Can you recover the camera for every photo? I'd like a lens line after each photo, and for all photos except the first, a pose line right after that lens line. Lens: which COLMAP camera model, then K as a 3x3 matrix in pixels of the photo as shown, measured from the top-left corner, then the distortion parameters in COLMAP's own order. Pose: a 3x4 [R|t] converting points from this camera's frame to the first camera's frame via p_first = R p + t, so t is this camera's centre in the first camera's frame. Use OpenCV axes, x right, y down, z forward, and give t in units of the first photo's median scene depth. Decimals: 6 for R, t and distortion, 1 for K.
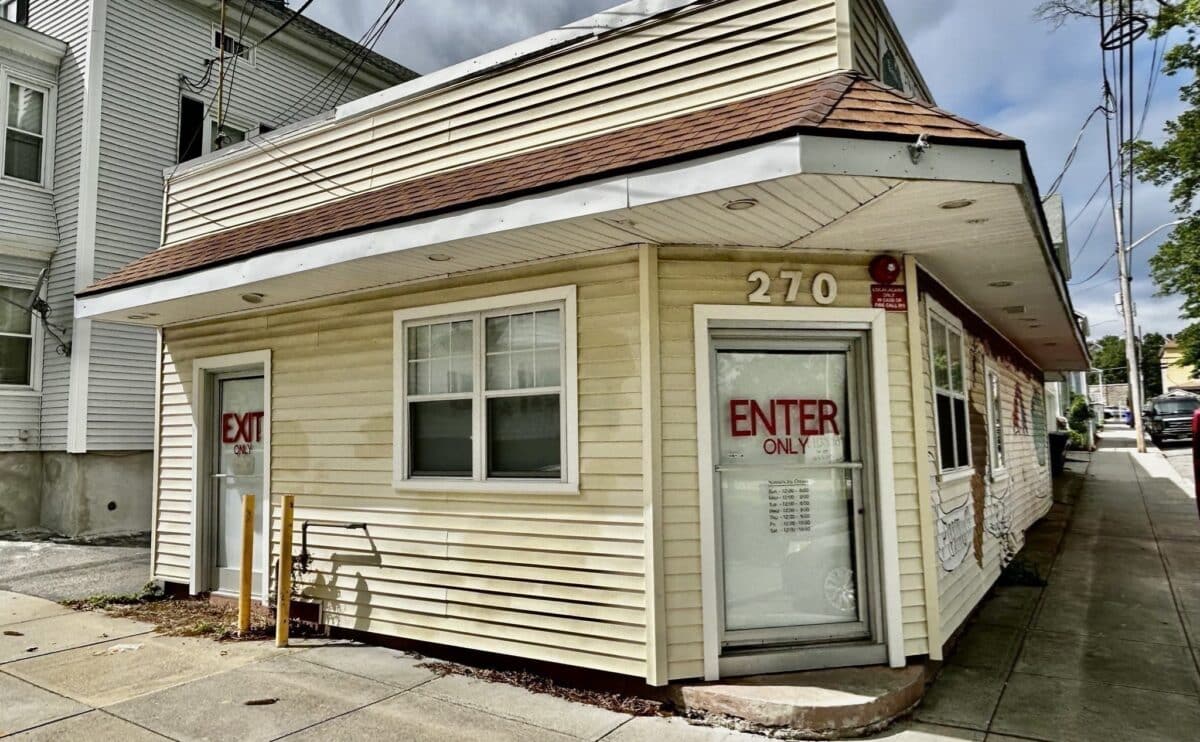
lens RADIAL K [[803.3, 0, 593.9], [0, 803.3, 368.1], [0, 0, 1]] dist [0.012039, -0.002828]
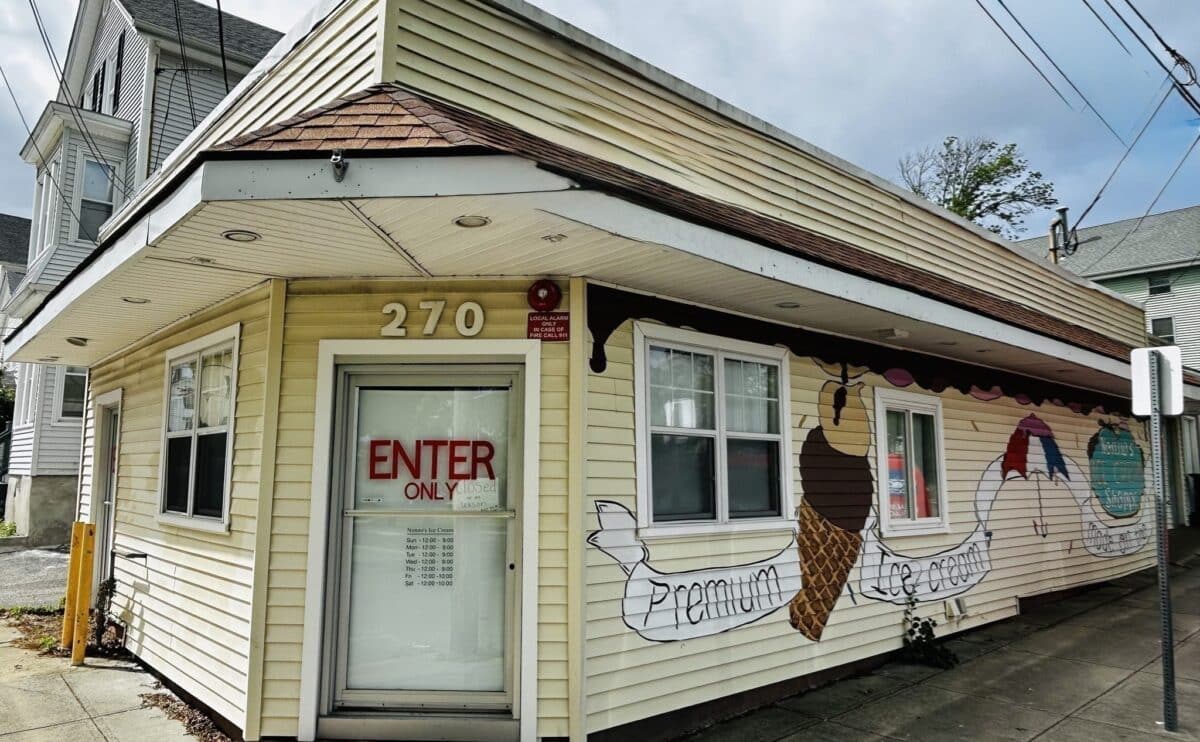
lens RADIAL K [[803.3, 0, 600.1], [0, 803.3, 370.0], [0, 0, 1]] dist [0.012039, -0.002828]
pose [[0.963582, -0.011970, -0.267144, 0.644410], [0.002847, 0.999400, -0.034510, -0.008508], [0.267397, 0.032492, 0.963038, 0.155484]]
